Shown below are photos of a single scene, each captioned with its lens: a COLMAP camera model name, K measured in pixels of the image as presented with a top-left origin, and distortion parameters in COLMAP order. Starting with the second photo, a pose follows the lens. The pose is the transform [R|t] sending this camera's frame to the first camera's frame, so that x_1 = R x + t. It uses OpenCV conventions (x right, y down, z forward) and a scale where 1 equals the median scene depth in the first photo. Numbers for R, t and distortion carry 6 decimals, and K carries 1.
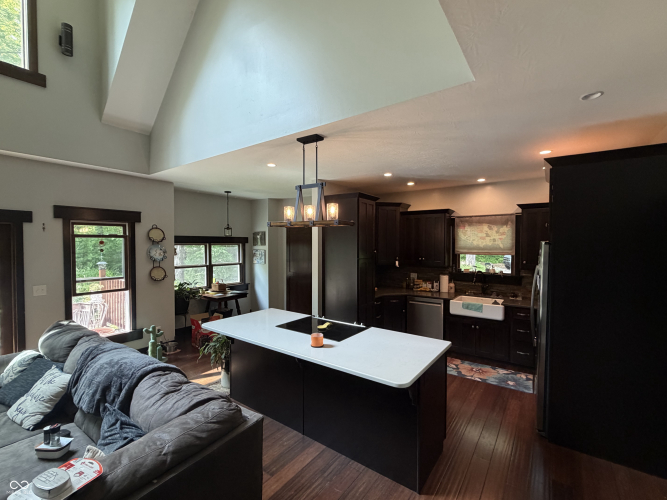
lens RADIAL K [[301.4, 0, 333.3], [0, 301.4, 250.3], [0, 0, 1]] dist [-0.000266, 0.000843]
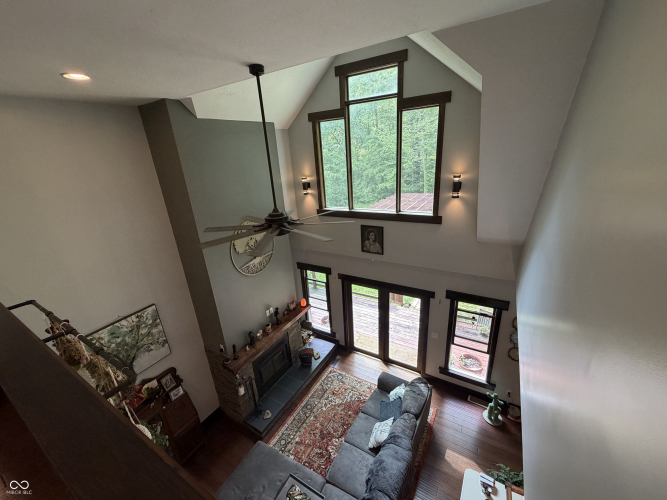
lens RADIAL K [[273.8, 0, 334.3], [0, 273.8, 251.5], [0, 0, 1]] dist [0.002169, 0.000300]
pose [[0.083694, 0.339064, -0.937033, 0.168170], [0.038302, 0.938543, 0.343031, -0.644088], [0.995755, -0.064600, 0.065564, 0.308710]]
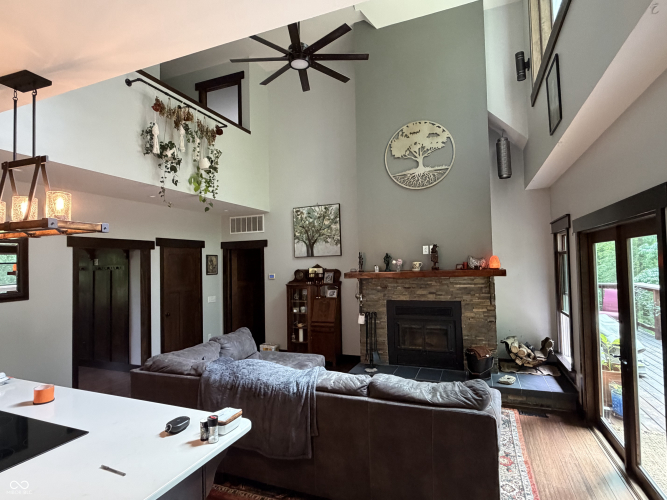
lens RADIAL K [[360.2, 0, 330.3], [0, 360.2, 252.8], [0, 0, 1]] dist [0.001164, -0.001072]
pose [[-0.971219, 0.011015, -0.237933, -0.283519], [0.012961, 0.999894, -0.006617, -0.018945], [0.237835, -0.009510, -0.971259, 1.083129]]
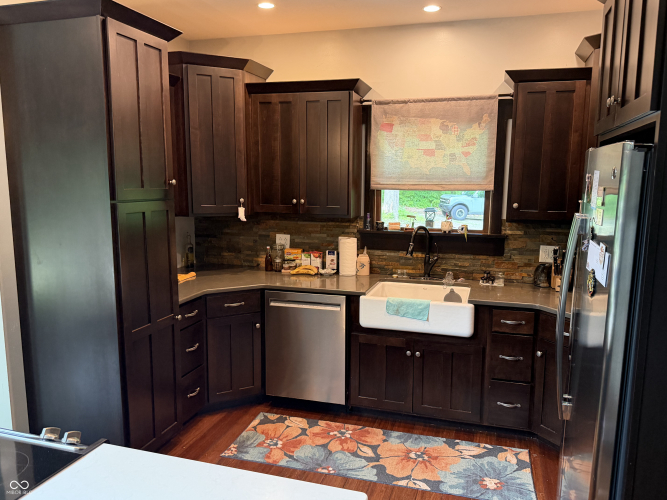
lens RADIAL K [[517.7, 0, 332.3], [0, 517.7, 251.8], [0, 0, 1]] dist [0.050260, -0.003949]
pose [[0.949384, -0.040976, 0.311435, 0.120400], [0.002625, 0.992456, 0.122577, 0.011296], [-0.314108, -0.115555, 0.942329, 0.319979]]
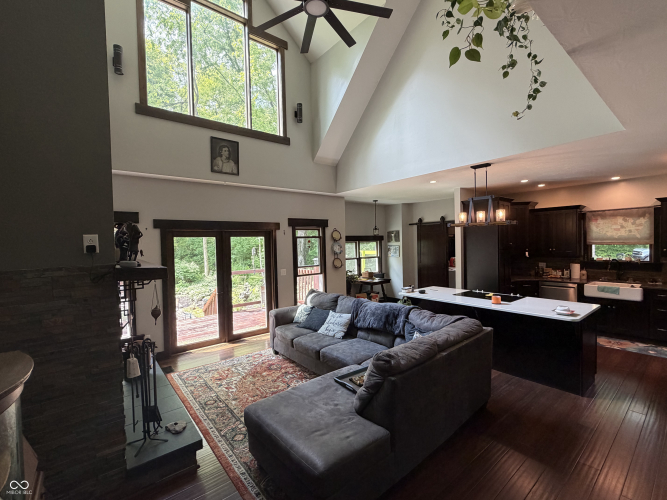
lens RADIAL K [[301.4, 0, 333.4], [0, 301.4, 250.6], [0, 0, 1]] dist [-0.000266, 0.000843]
pose [[0.965108, -0.017069, -0.261295, -0.236194], [0.018805, 0.999815, 0.004144, 0.013735], [0.261176, -0.008913, 0.965250, -0.364992]]
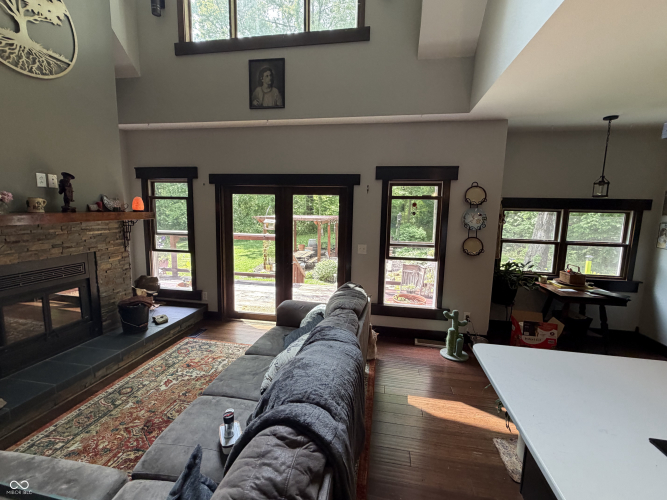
lens RADIAL K [[301.4, 0, 333.5], [0, 301.4, 249.8], [0, 0, 1]] dist [-0.000266, 0.000843]
pose [[0.431450, 0.127251, -0.893117, -0.044959], [-0.042411, 0.991768, 0.120818, 0.008231], [0.901139, -0.014249, 0.433295, 0.347673]]
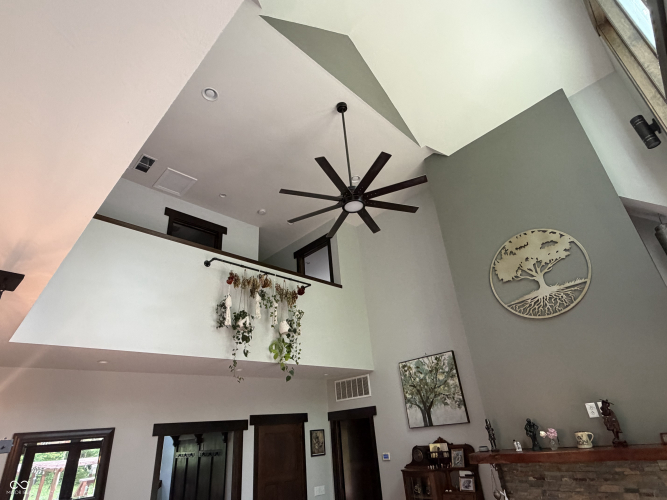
lens RADIAL K [[360.2, 0, 334.0], [0, 360.2, 254.3], [0, 0, 1]] dist [0.001164, -0.001072]
pose [[-0.983333, 0.138719, 0.117531, -0.459742], [0.077471, 0.904497, -0.419385, -0.049497], [-0.164483, -0.403290, -0.900168, 0.915507]]
